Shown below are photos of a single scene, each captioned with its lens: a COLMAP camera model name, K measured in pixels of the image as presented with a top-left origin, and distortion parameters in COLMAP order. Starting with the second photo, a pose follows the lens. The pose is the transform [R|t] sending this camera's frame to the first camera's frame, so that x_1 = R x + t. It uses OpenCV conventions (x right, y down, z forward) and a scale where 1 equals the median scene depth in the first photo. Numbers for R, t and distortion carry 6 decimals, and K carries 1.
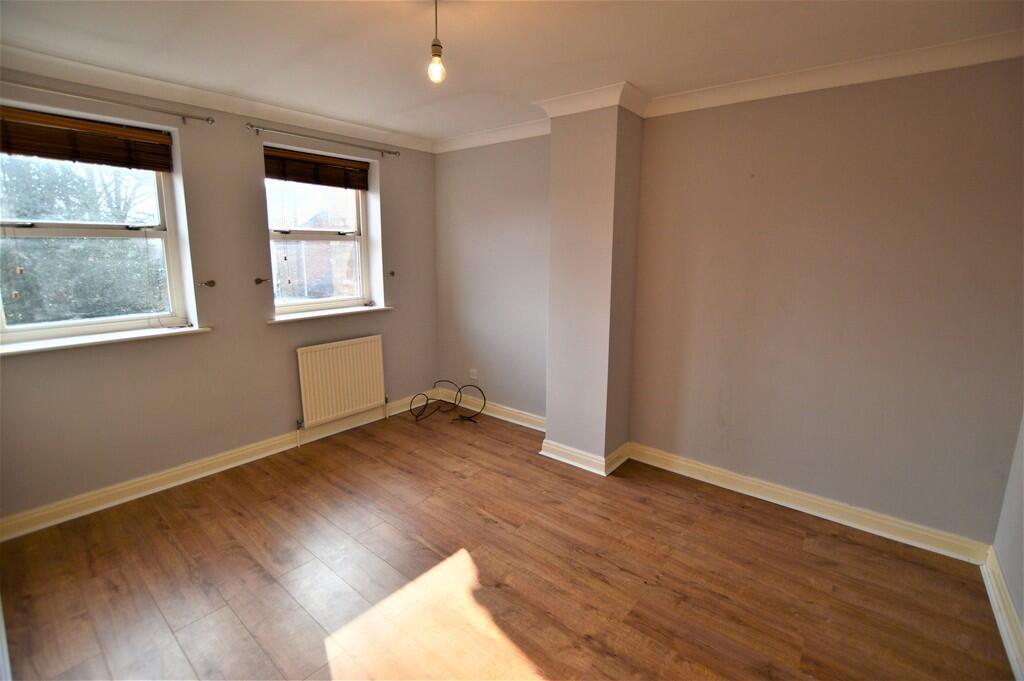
lens RADIAL K [[459.0, 0, 512.9], [0, 459.0, 327.4], [0, 0, 1]] dist [-0.002527, -0.000286]
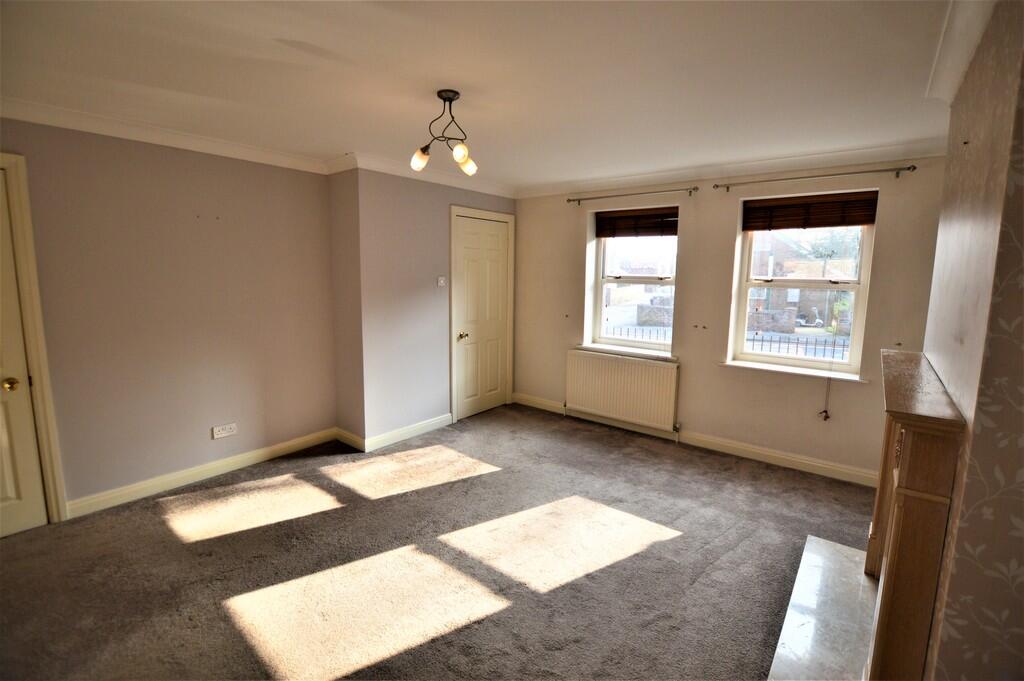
lens RADIAL K [[462.1, 0, 584.5], [0, 462.1, 342.4], [0, 0, 1]] dist [0.000219, 0.000173]
pose [[0.081492, 0.114668, -0.990056, 0.502932], [-0.207473, 0.973550, 0.095679, -0.097616], [0.974840, 0.197613, 0.103127, 0.571368]]
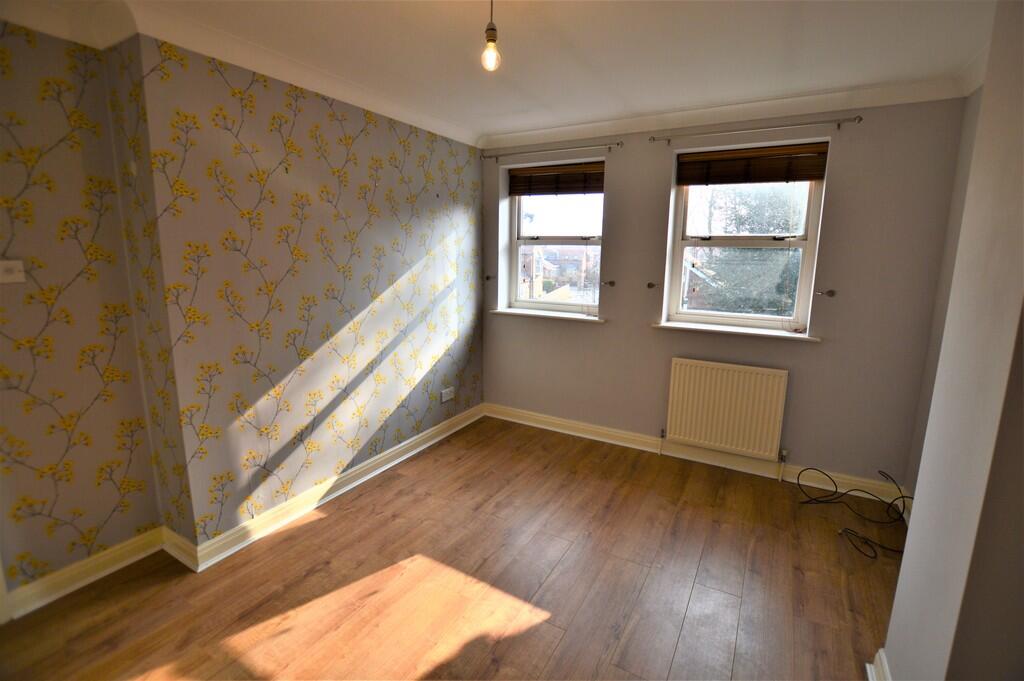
lens RADIAL K [[459.0, 0, 512.9], [0, 459.0, 327.4], [0, 0, 1]] dist [-0.002527, -0.000286]
pose [[0.189755, 0.161451, -0.968466, 0.415488], [-0.182403, 0.975013, 0.126804, -0.080630], [0.964740, 0.152589, 0.214462, 0.470147]]
